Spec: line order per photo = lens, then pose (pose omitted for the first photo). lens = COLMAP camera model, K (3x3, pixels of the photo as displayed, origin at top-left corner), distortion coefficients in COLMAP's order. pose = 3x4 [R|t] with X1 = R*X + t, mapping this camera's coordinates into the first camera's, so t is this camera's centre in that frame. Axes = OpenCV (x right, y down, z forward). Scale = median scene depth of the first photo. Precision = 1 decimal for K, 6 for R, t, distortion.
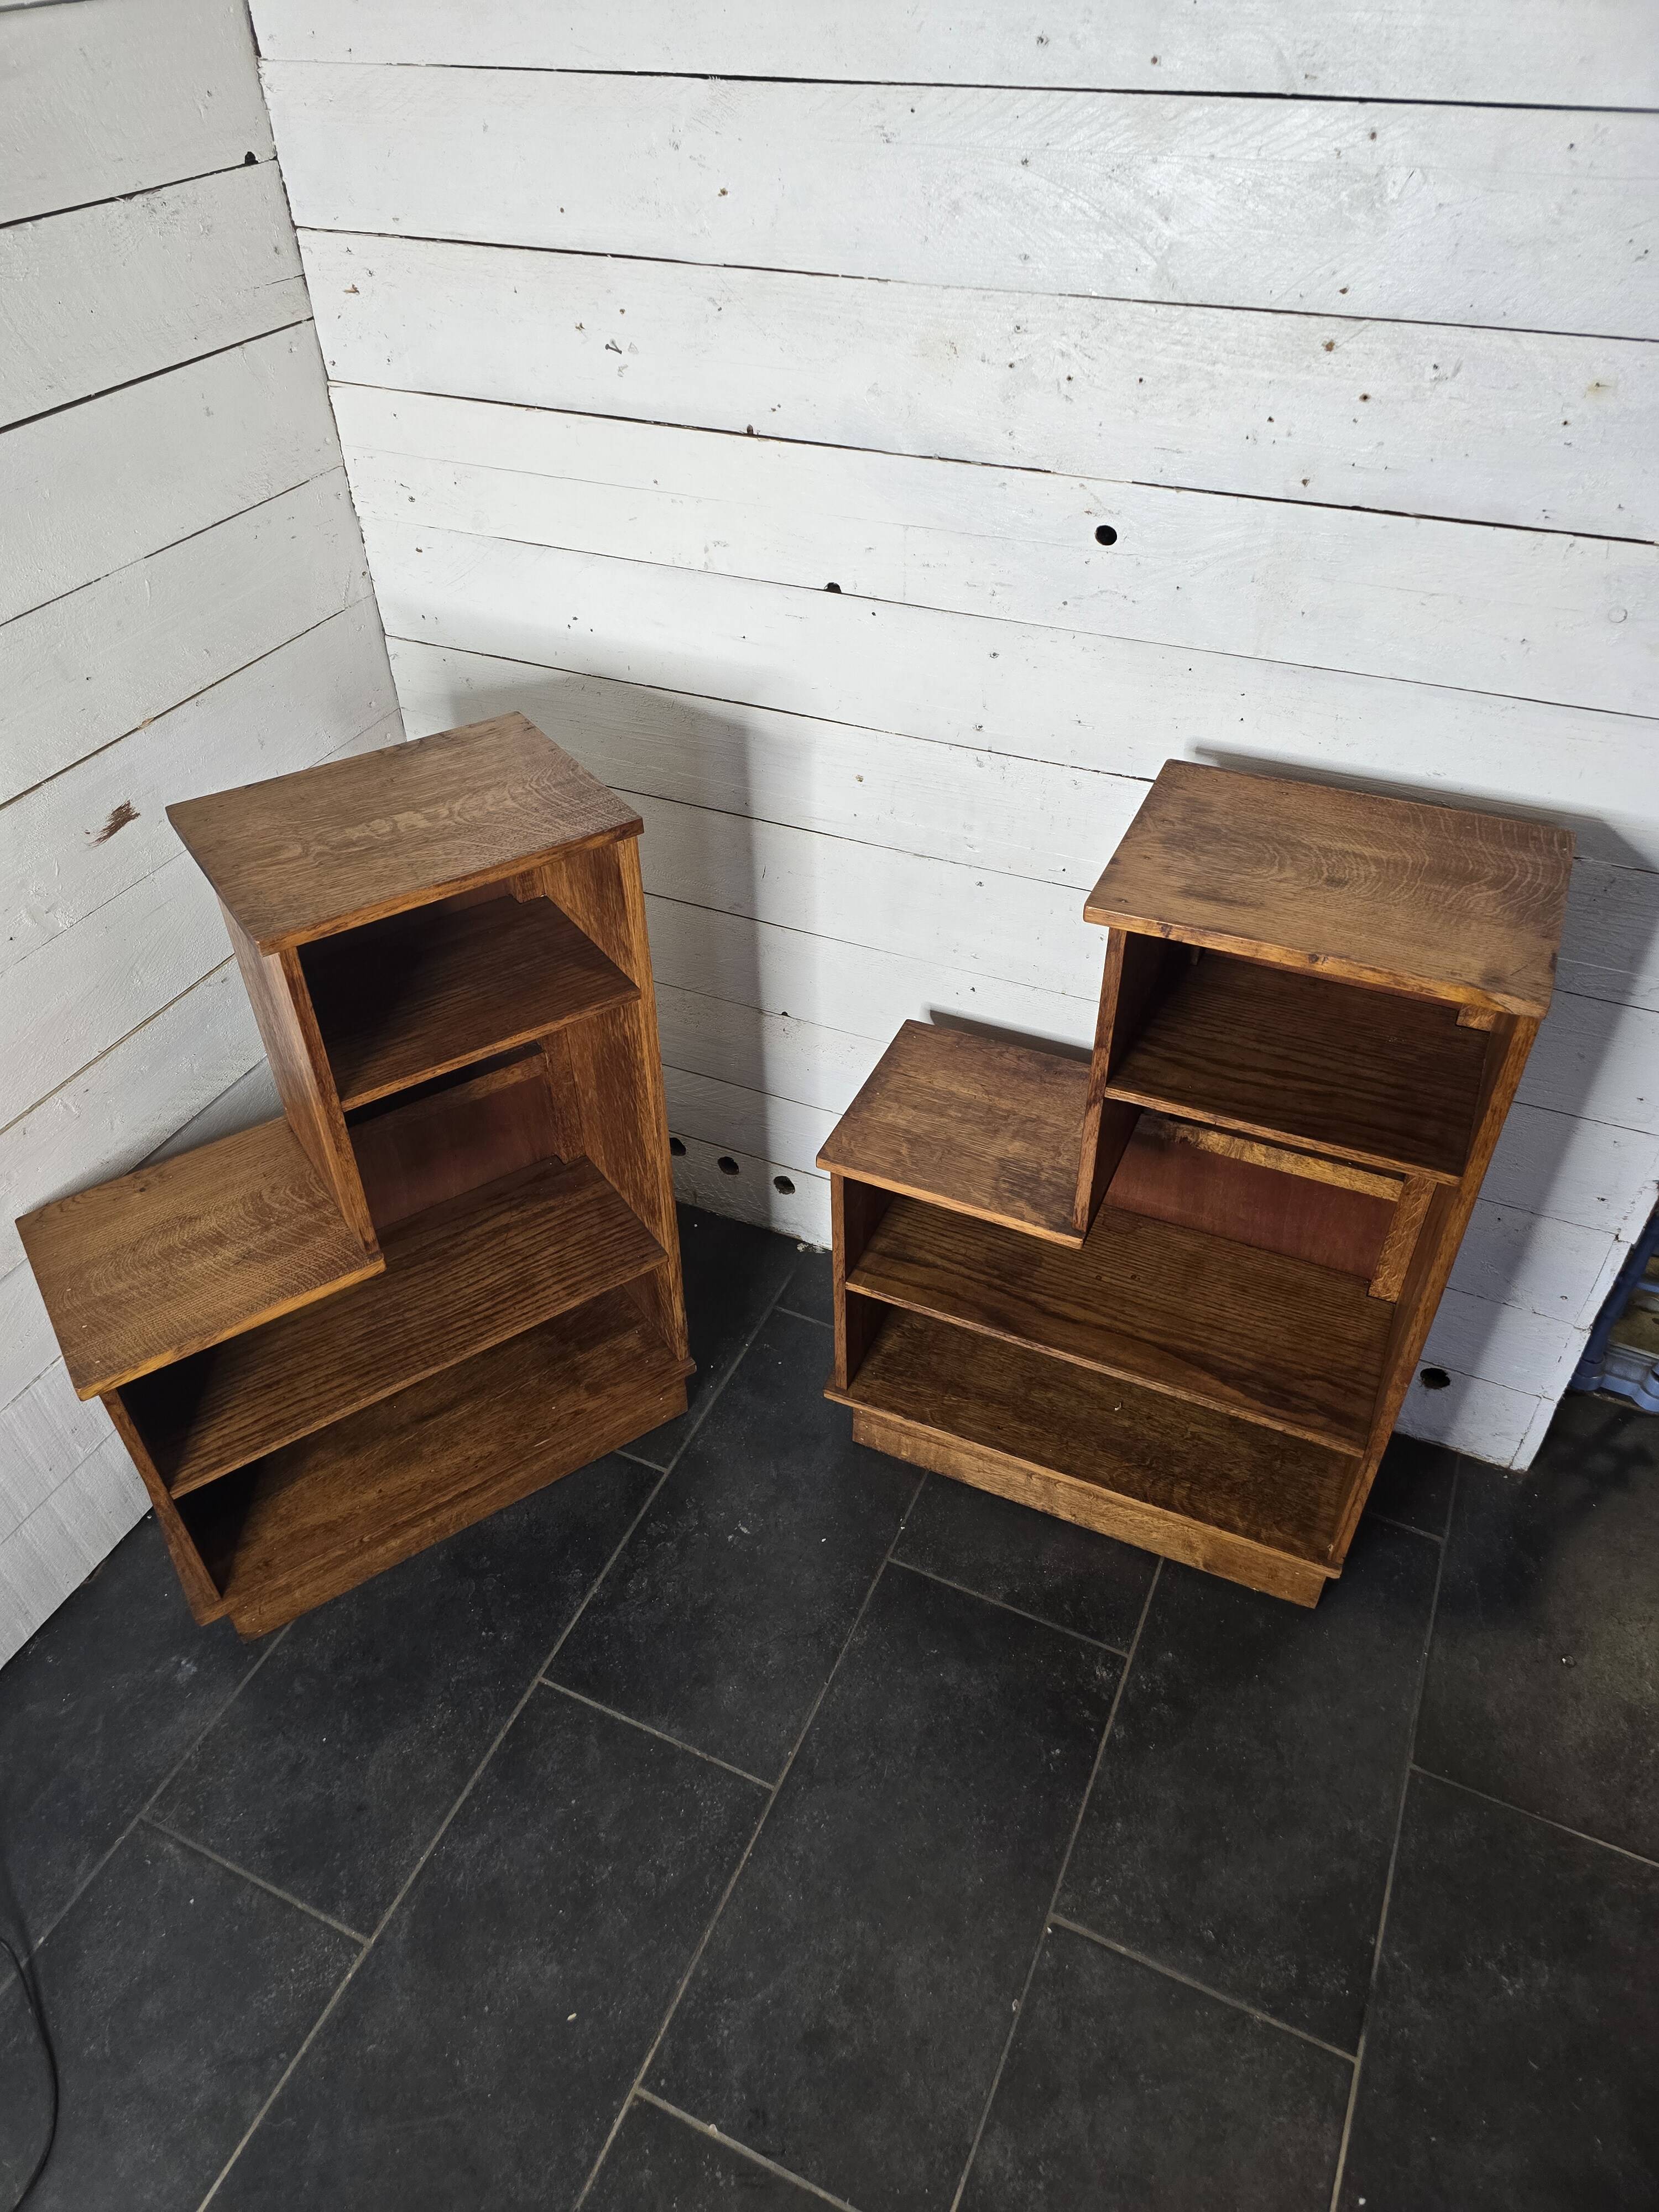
lens RADIAL K [[1460.4, 0, 810.6], [0, 1460.4, 1080.2], [0, 0, 1]] dist [0.065458, -0.061892]
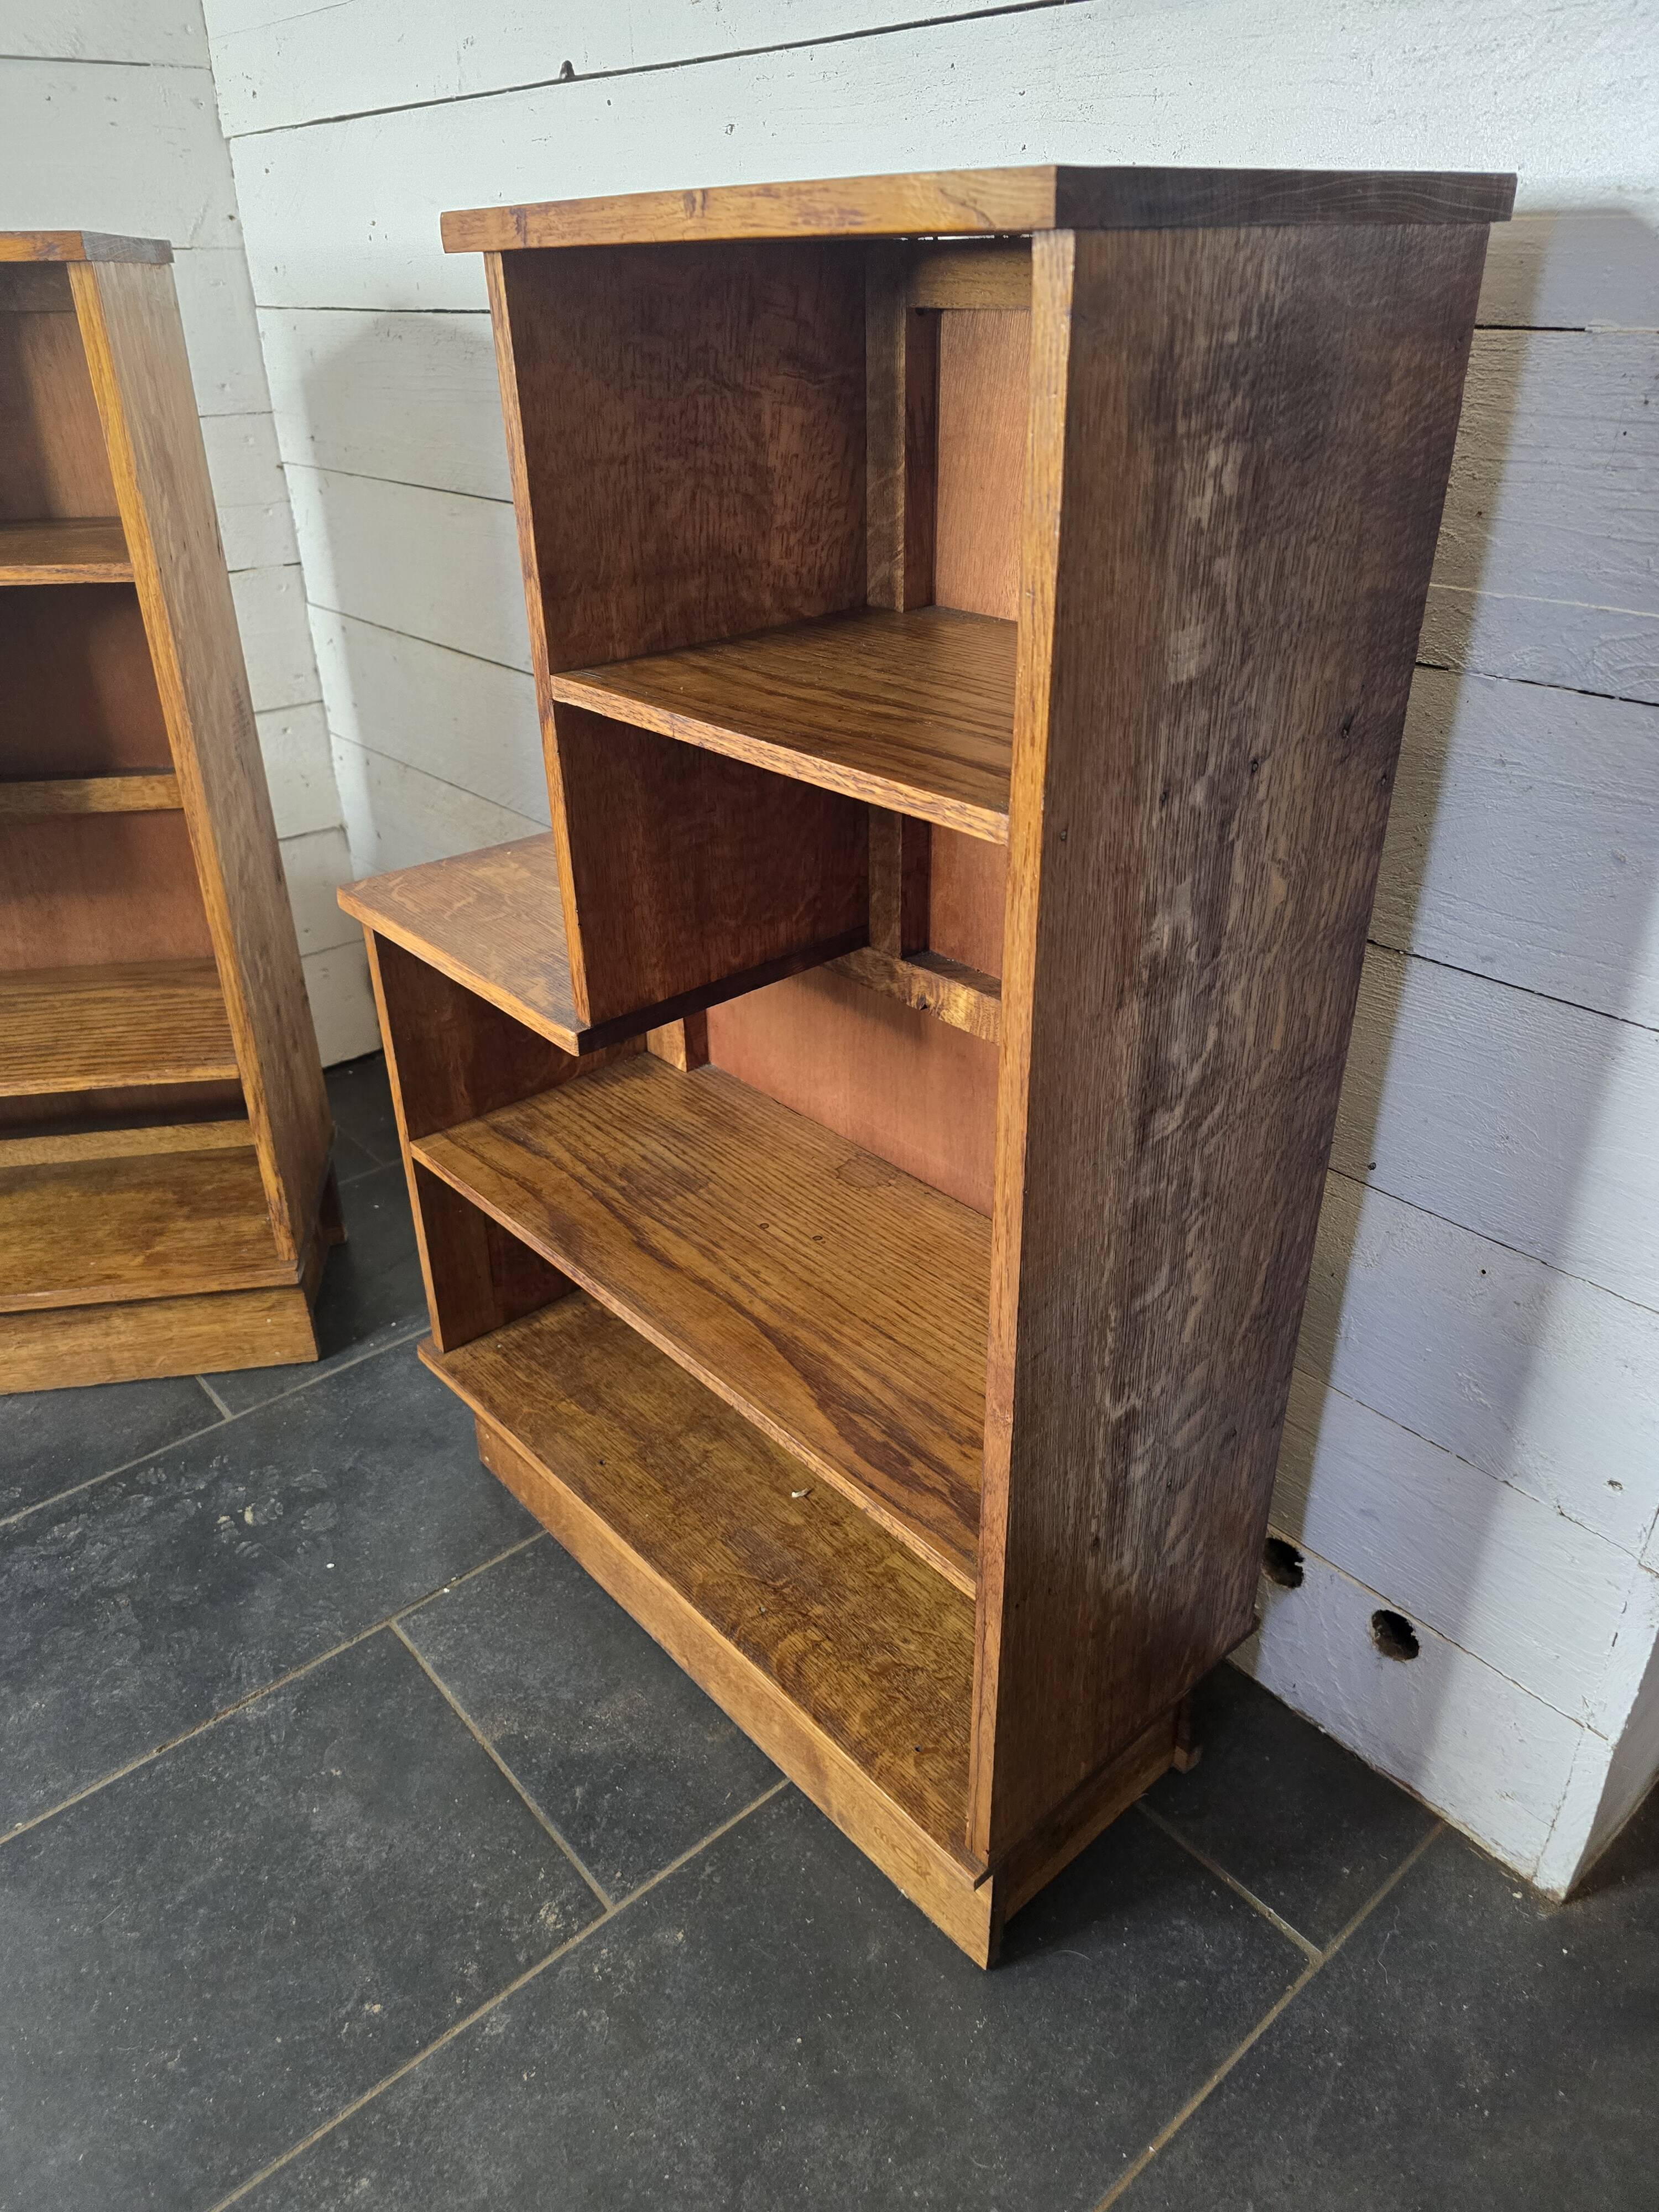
lens RADIAL K [[1489.4, 0, 813.6], [0, 1489.4, 1098.8], [0, 0, 1]] dist [0.052099, -0.053796]
pose [[0.910842, 0.207513, -0.356799, 0.427159], [-0.270425, 0.953081, -0.136038, 0.166267], [0.311829, 0.220397, 0.924223, 0.457859]]
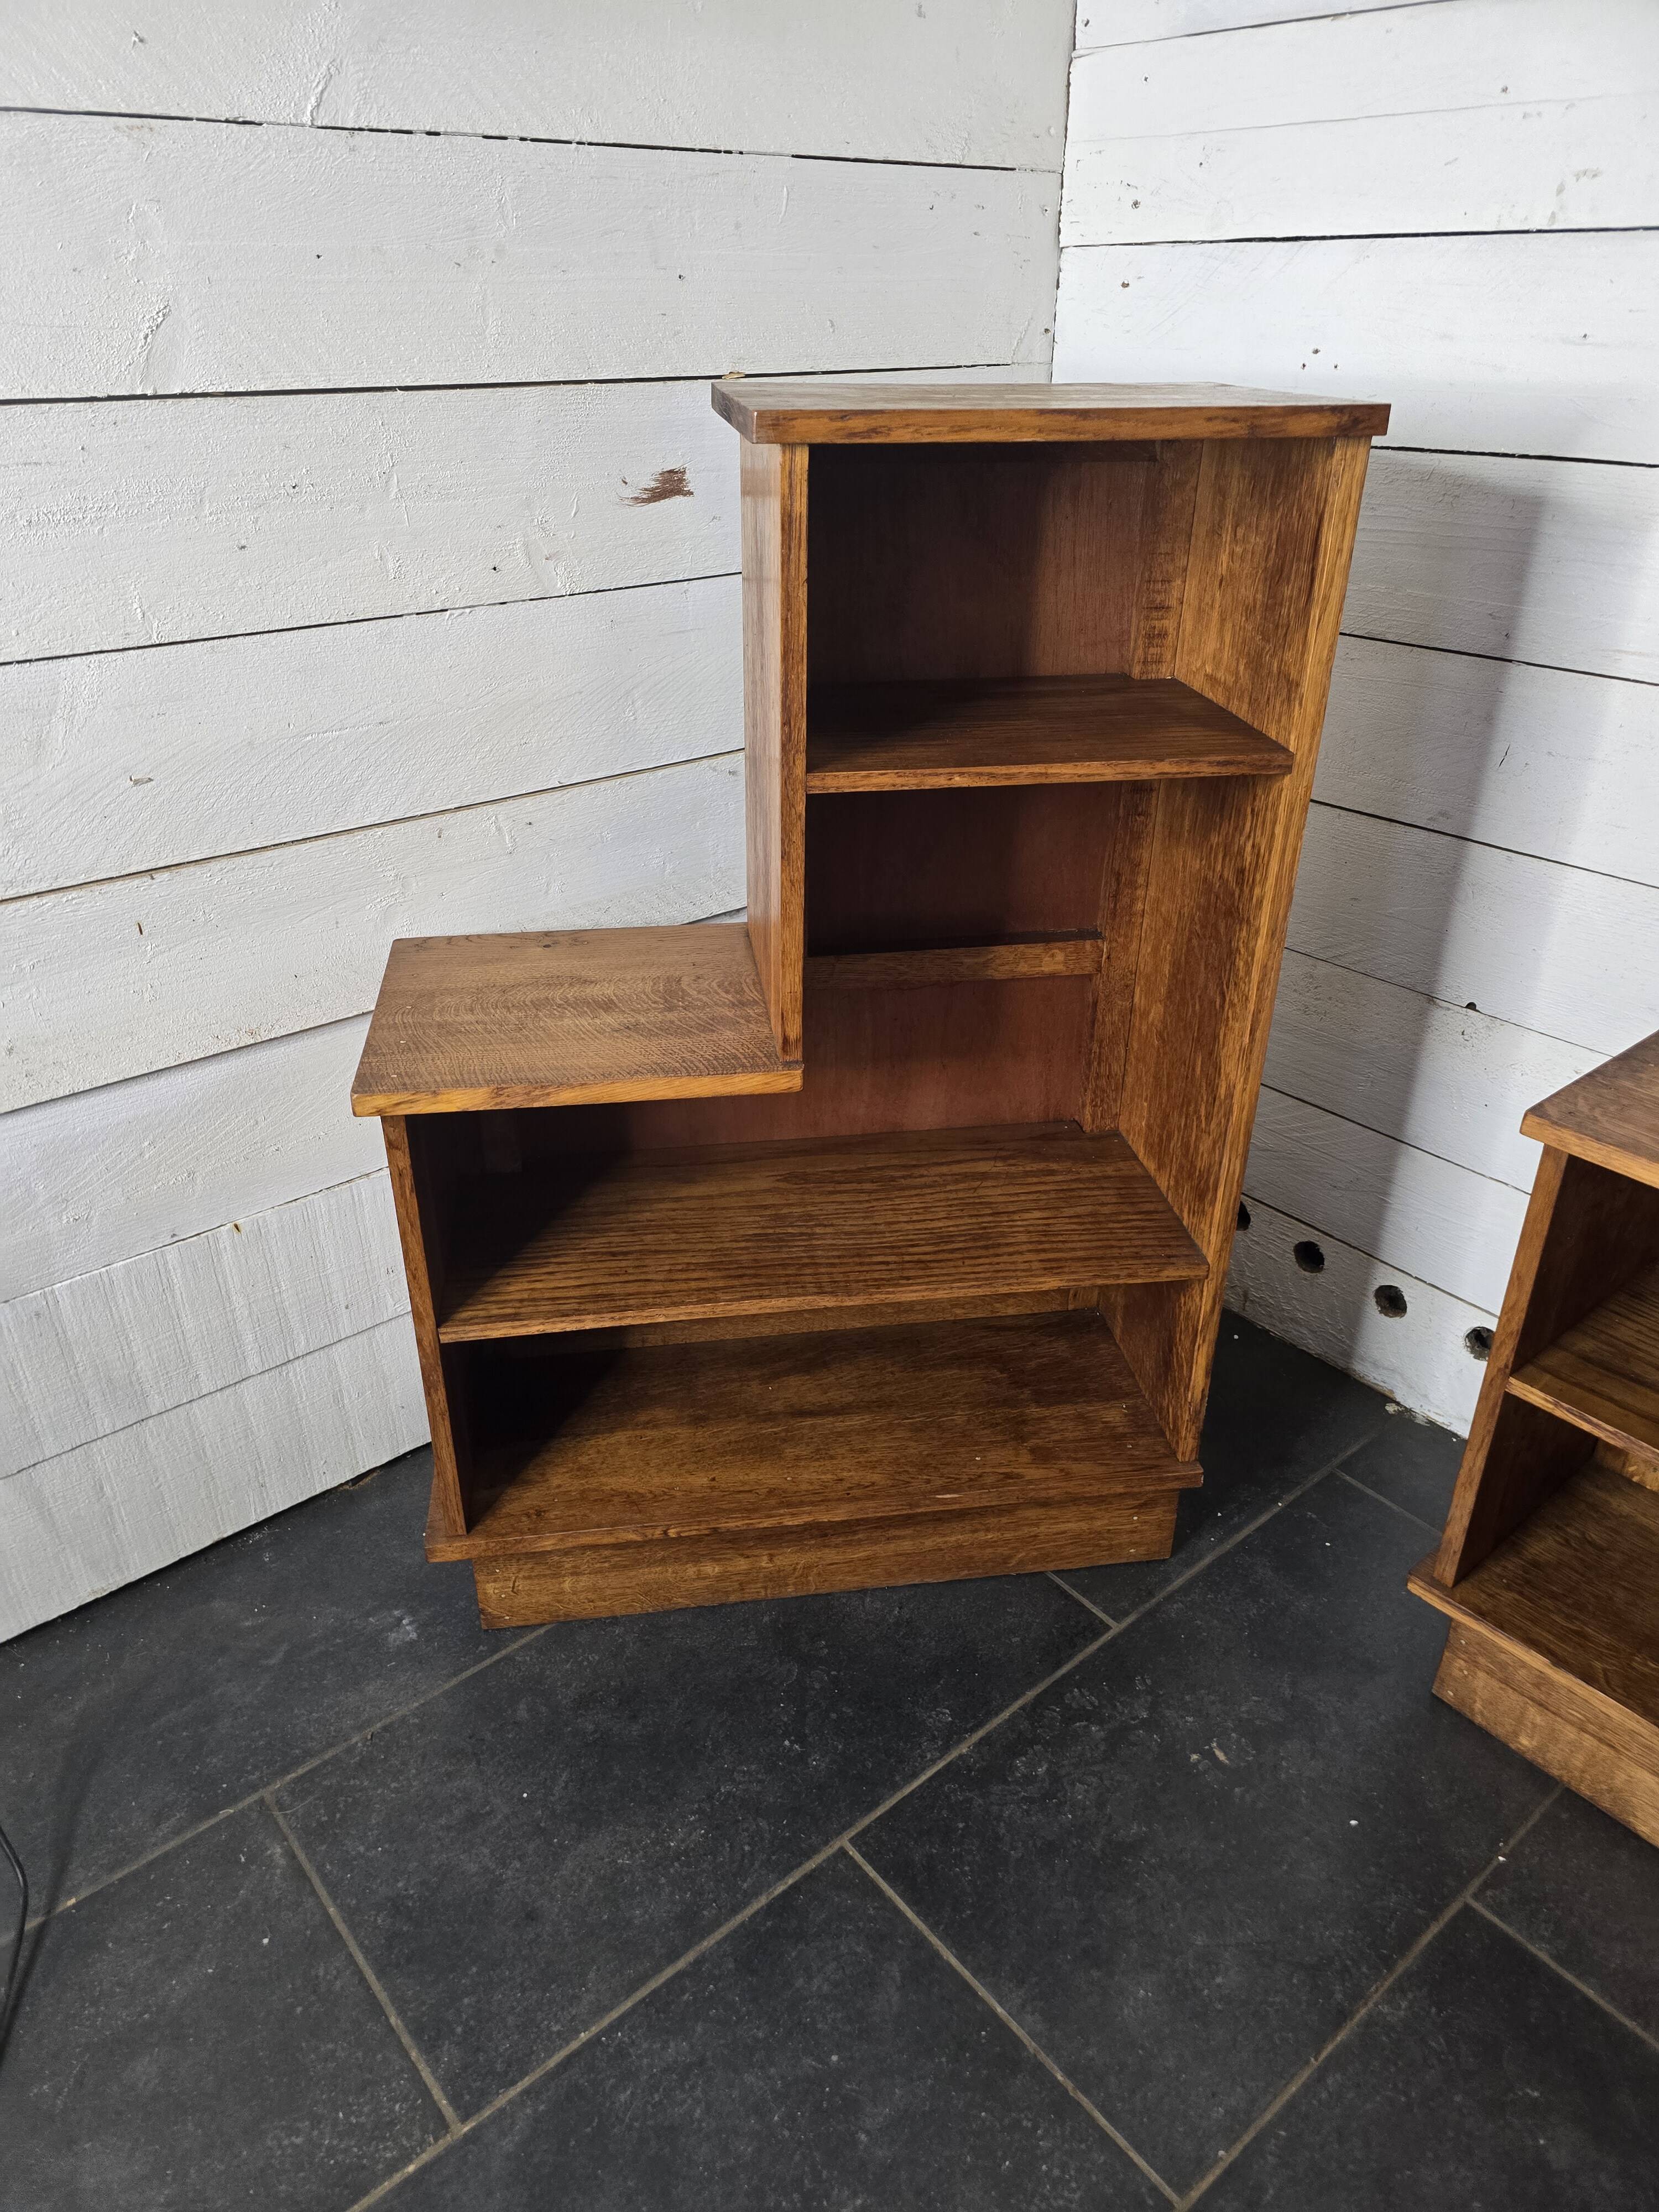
lens RADIAL K [[1482.6, 0, 821.7], [0, 1482.6, 1117.8], [0, 0, 1]] dist [0.078863, -0.081661]
pose [[0.903817, 0.222918, -0.365269, -0.028159], [-0.288431, 0.947908, -0.135197, 0.206975], [0.316104, 0.227548, 0.921032, 0.345839]]
